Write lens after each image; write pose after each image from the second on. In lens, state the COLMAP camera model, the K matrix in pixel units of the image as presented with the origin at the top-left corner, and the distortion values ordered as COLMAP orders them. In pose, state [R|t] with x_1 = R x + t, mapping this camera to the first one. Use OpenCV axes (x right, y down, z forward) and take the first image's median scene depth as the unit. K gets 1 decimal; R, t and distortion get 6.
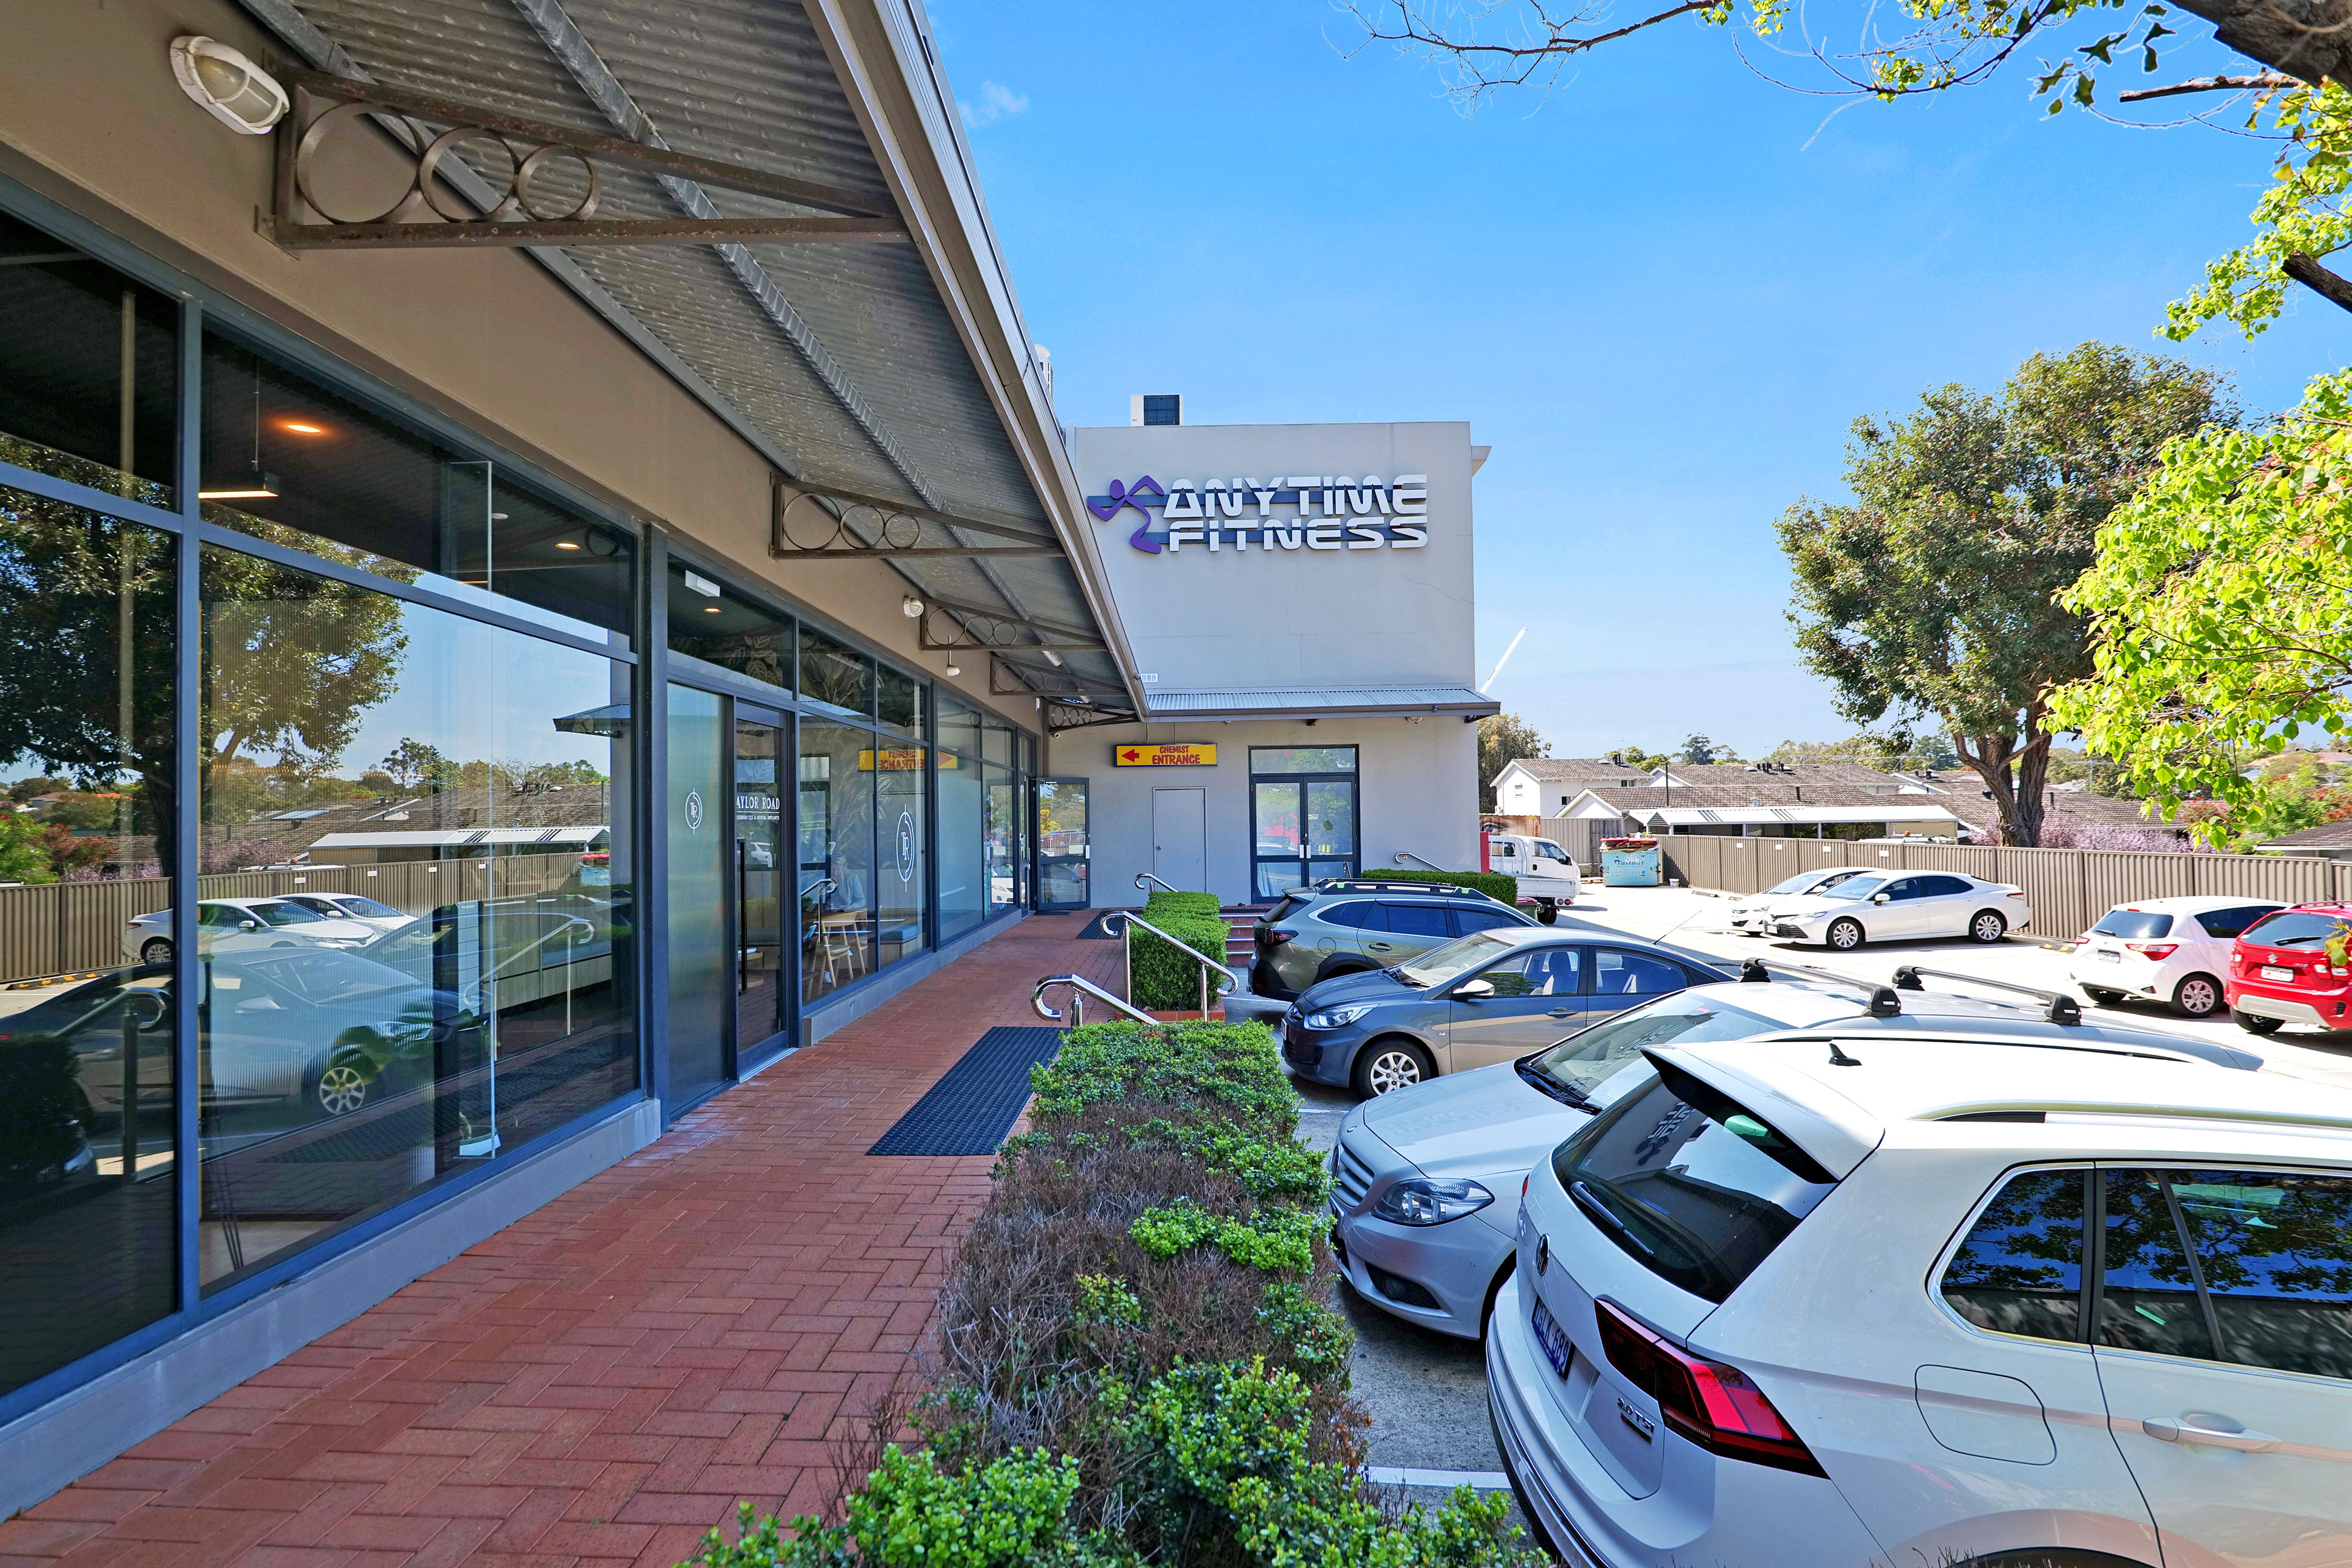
lens RADIAL K [[1103.4, 0, 1175.1], [0, 1103.4, 795.5], [0, 0, 1]] dist [-0.029197, 0.018037]
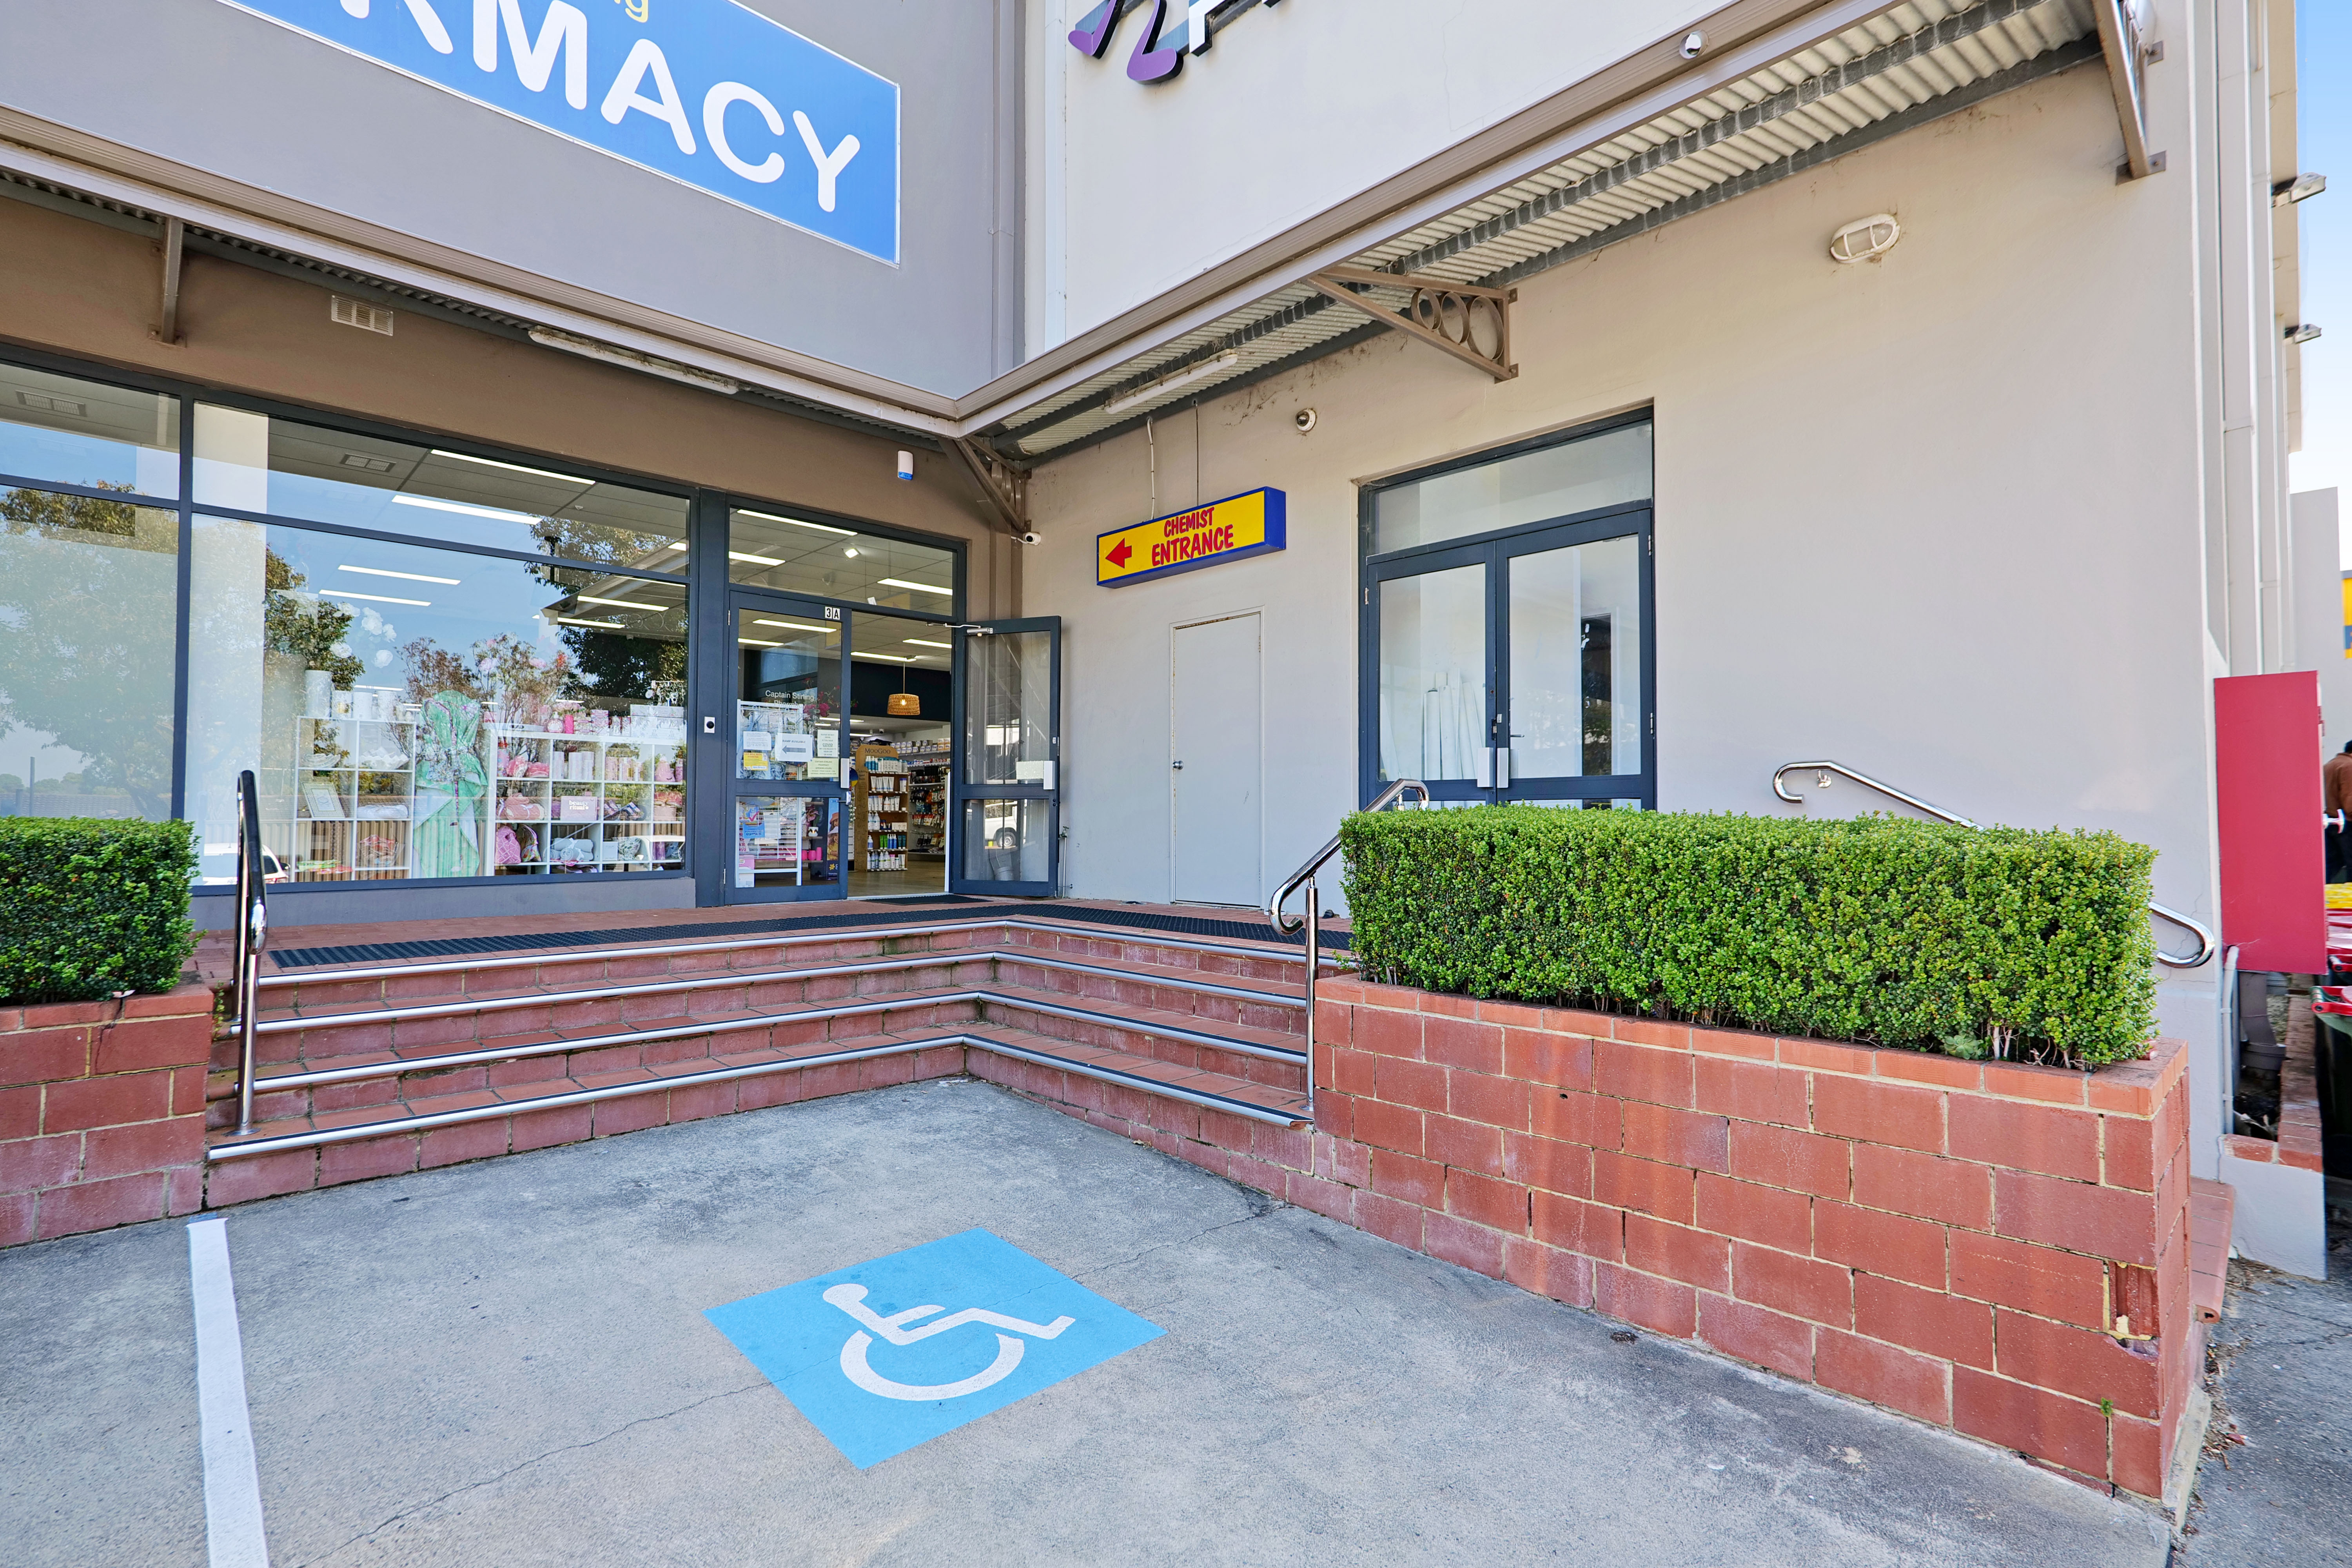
lens RADIAL K [[1103.4, 0, 1175.1], [0, 1103.4, 795.5], [0, 0, 1]] dist [-0.029197, 0.018037]
pose [[0.709717, 0.000300, -0.704487, 0.282631], [0.008017, 0.999932, 0.008503, 0.055722], [0.704441, -0.011683, 0.709666, 0.704544]]
